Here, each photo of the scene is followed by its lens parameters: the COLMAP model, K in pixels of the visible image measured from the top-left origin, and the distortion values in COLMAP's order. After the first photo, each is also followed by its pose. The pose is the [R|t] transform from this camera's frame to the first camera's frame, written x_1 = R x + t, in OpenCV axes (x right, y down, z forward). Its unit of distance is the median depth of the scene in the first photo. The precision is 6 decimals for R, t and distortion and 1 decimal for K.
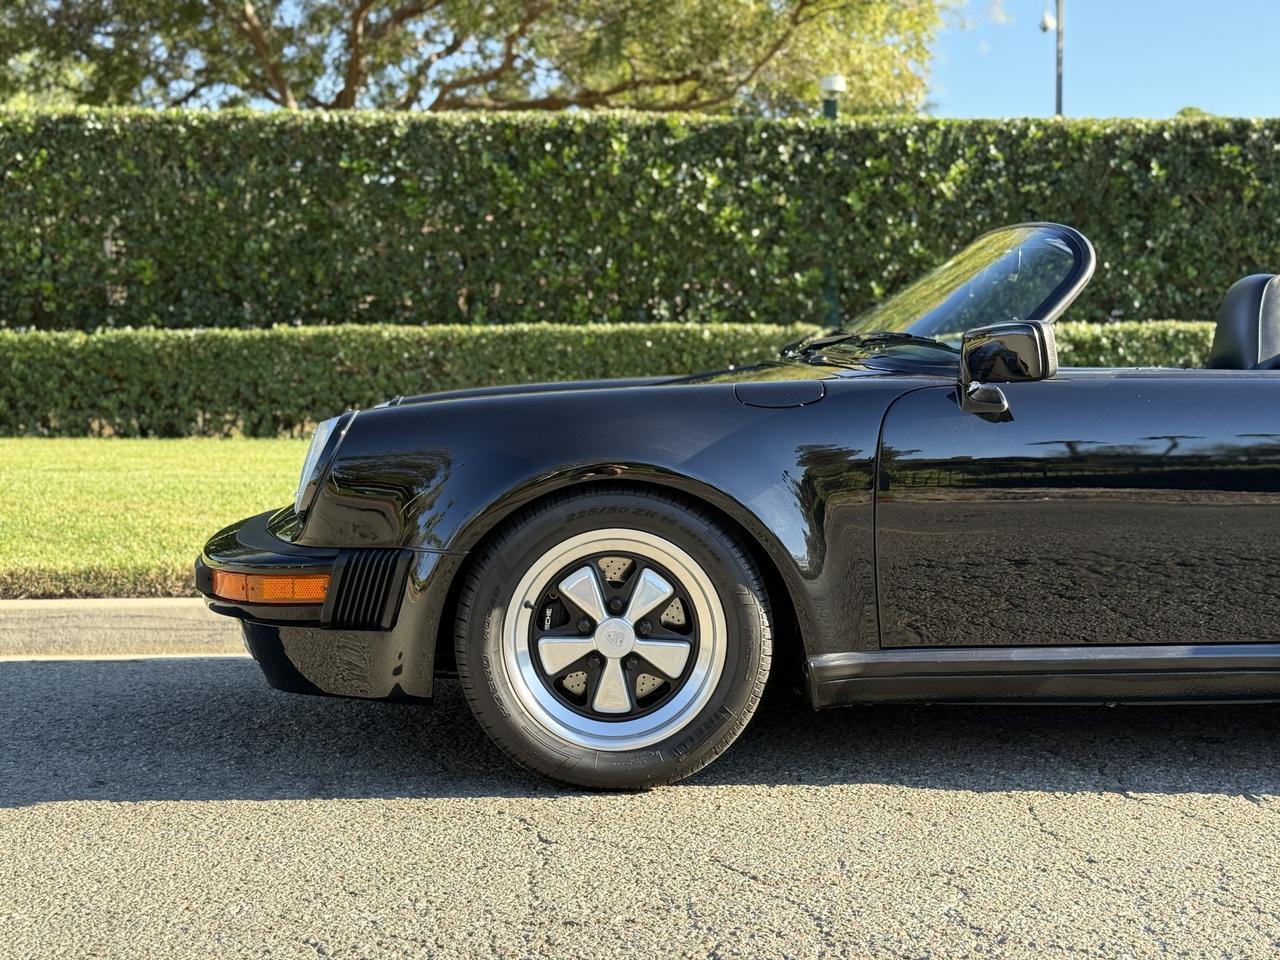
lens RADIAL K [[1816.3, 0, 636.4], [0, 1816.3, 478.2], [0, 0, 1]] dist [0.124585, 0.000000]
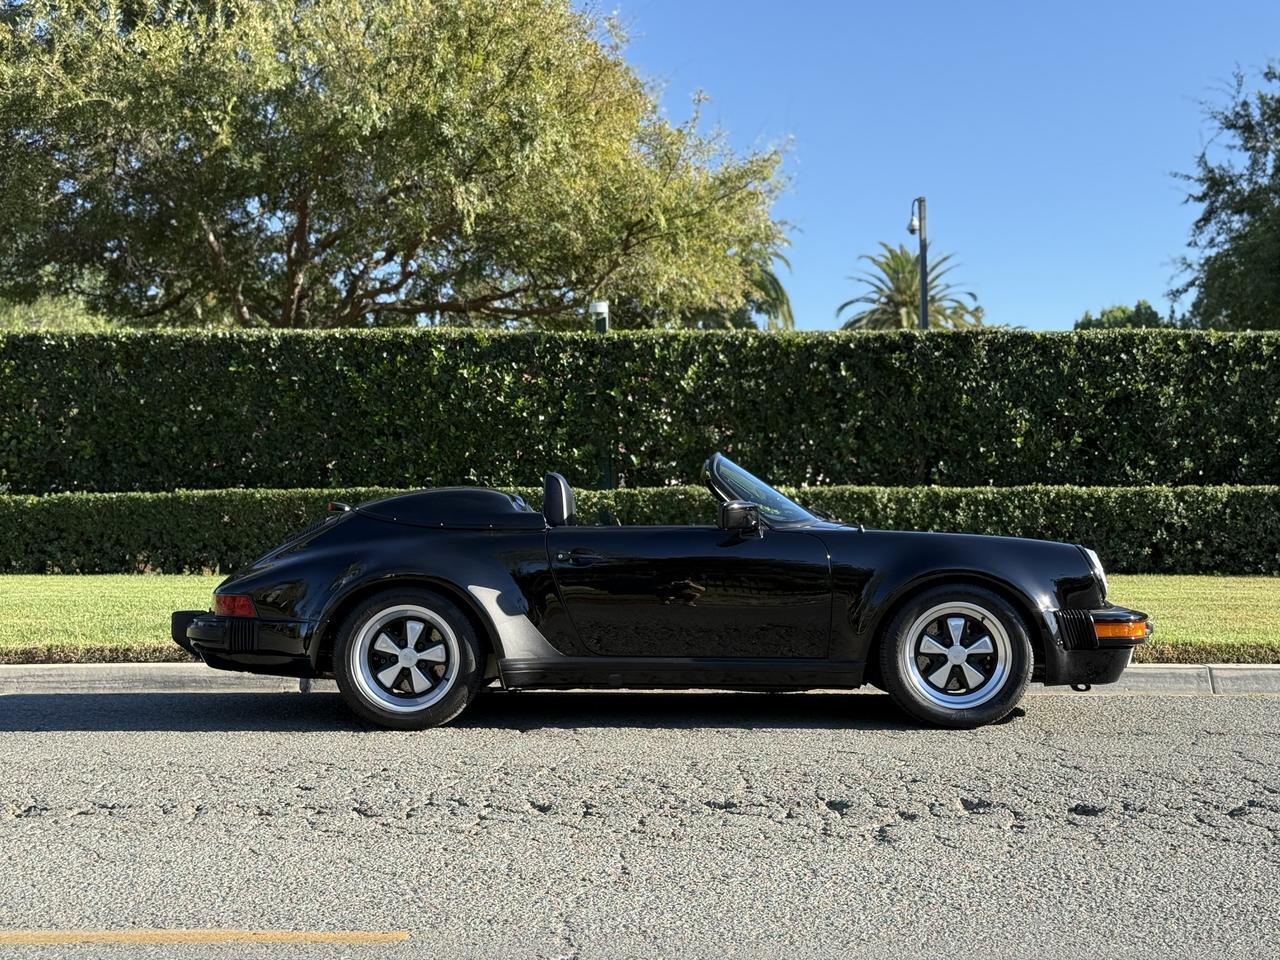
lens RADIAL K [[1816.3, 0, 634.1], [0, 1816.3, 481.1], [0, 0, 1]] dist [0.124585, 0.000000]
pose [[0.998568, -0.002474, -0.053433, 0.202860], [-0.001750, 0.996884, -0.078866, 0.014658], [0.053462, 0.078846, 0.995452, -0.304020]]
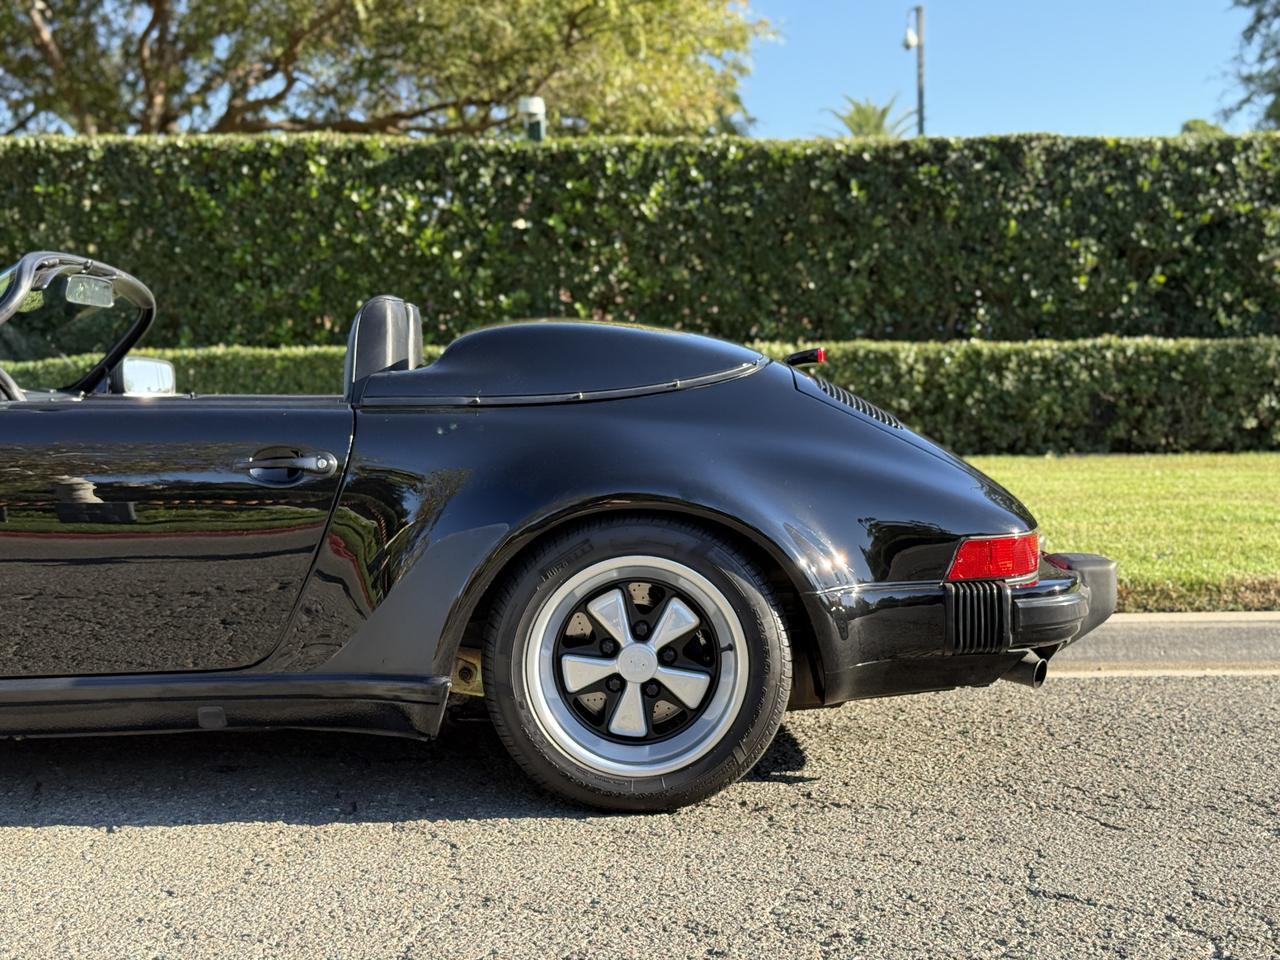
lens RADIAL K [[1816.3, 0, 645.1], [0, 1816.3, 490.5], [0, 0, 1]] dist [0.124585, 0.000000]
pose [[0.999746, -0.008052, -0.021055, 0.188518], [0.007970, 0.999960, -0.003949, -0.000973], [0.021086, 0.003780, 0.999771, 0.003880]]
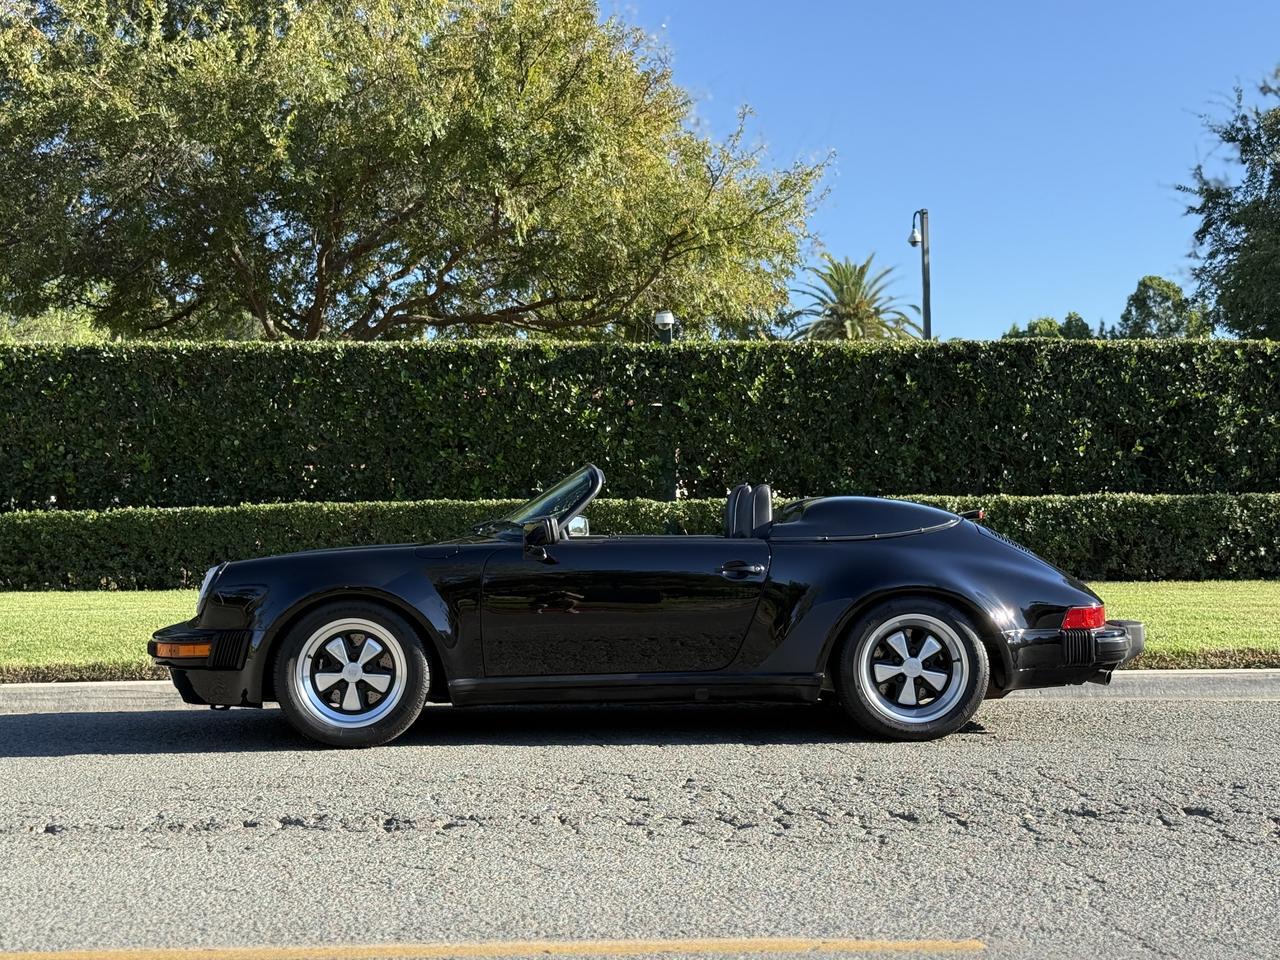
lens RADIAL K [[1816.3, 0, 639.8], [0, 1816.3, 476.5], [0, 0, 1]] dist [0.124585, 0.000000]
pose [[0.999949, -0.008998, -0.004587, 0.093935], [0.008560, 0.996097, -0.087853, 0.015119], [0.005360, 0.087809, 0.996123, -0.307197]]
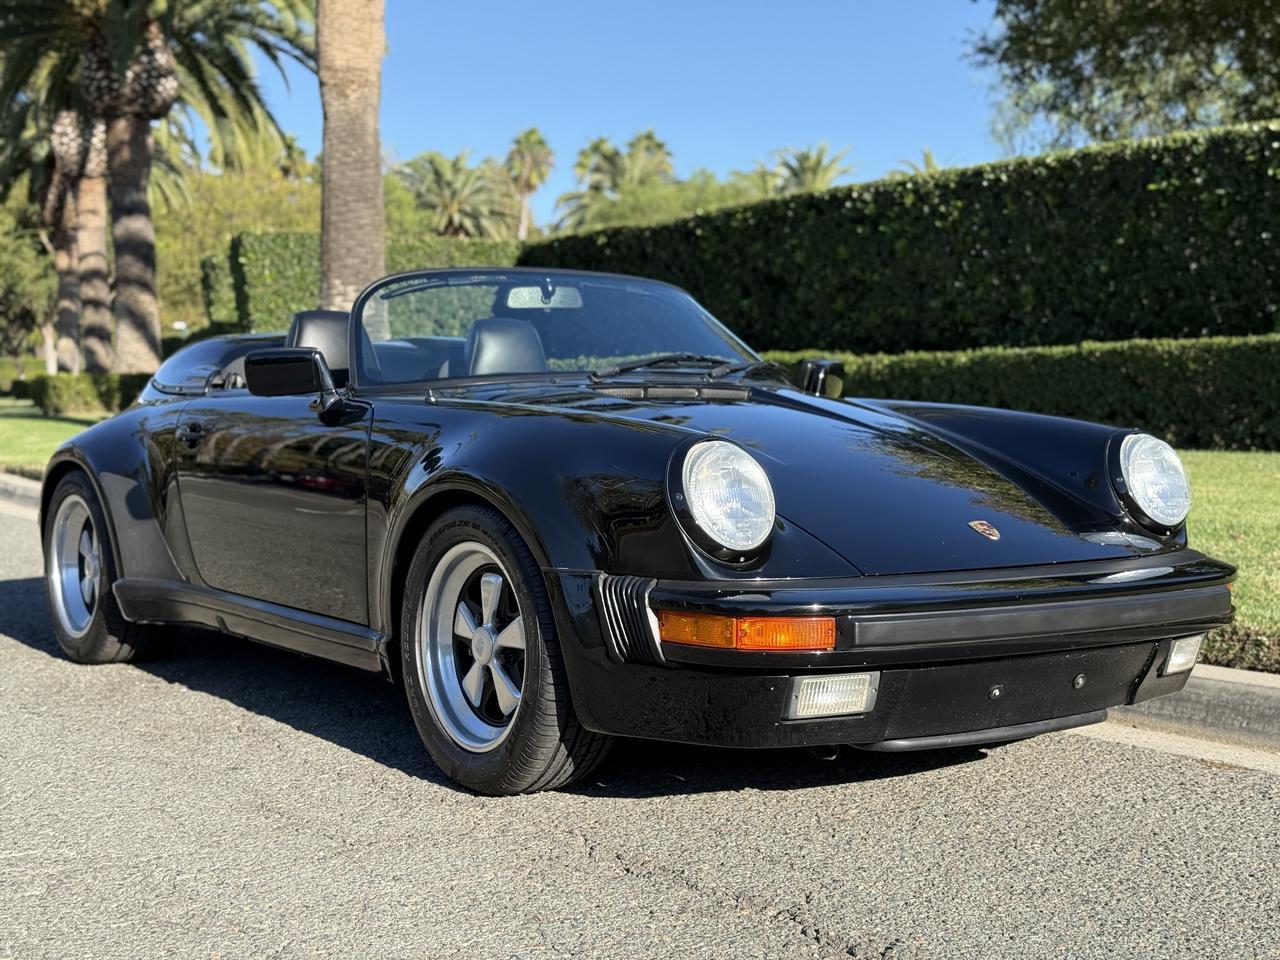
lens RADIAL K [[1816.3, 0, 633.0], [0, 1816.3, 478.0], [0, 0, 1]] dist [0.124585, 0.000000]
pose [[0.564807, 0.040282, -0.824240, 0.546433], [-0.044328, 0.998847, 0.018440, -0.010894], [0.824032, 0.026122, 0.565941, 0.159349]]
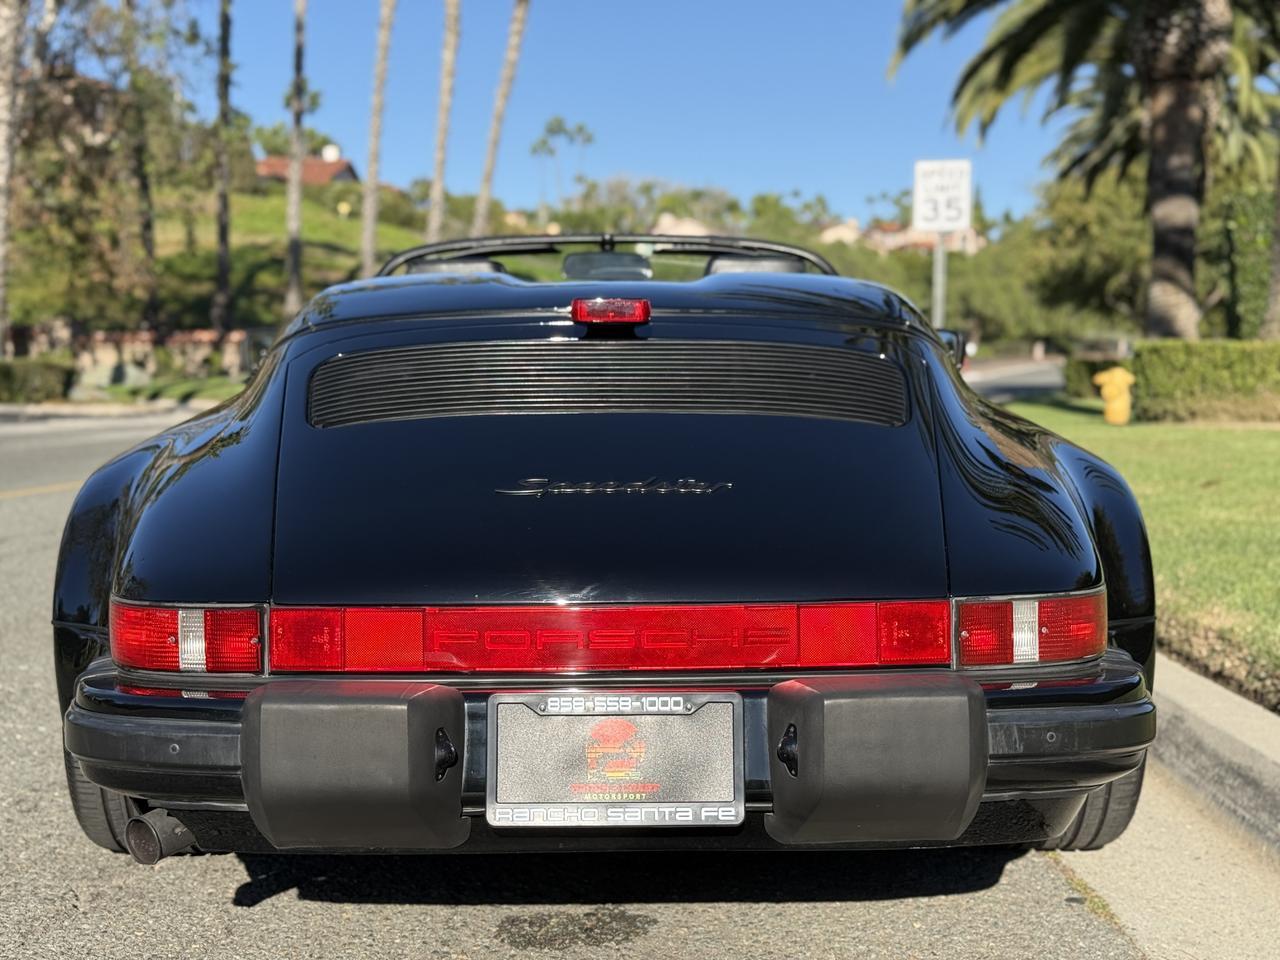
lens RADIAL K [[1816.3, 0, 641.8], [0, 1816.3, 480.1], [0, 0, 1]] dist [0.124585, 0.000000]
pose [[-0.015684, 0.060919, -0.998020, 0.440680], [-0.062855, 0.996108, 0.061790, -0.022167], [0.997899, 0.063700, -0.011794, 0.368204]]
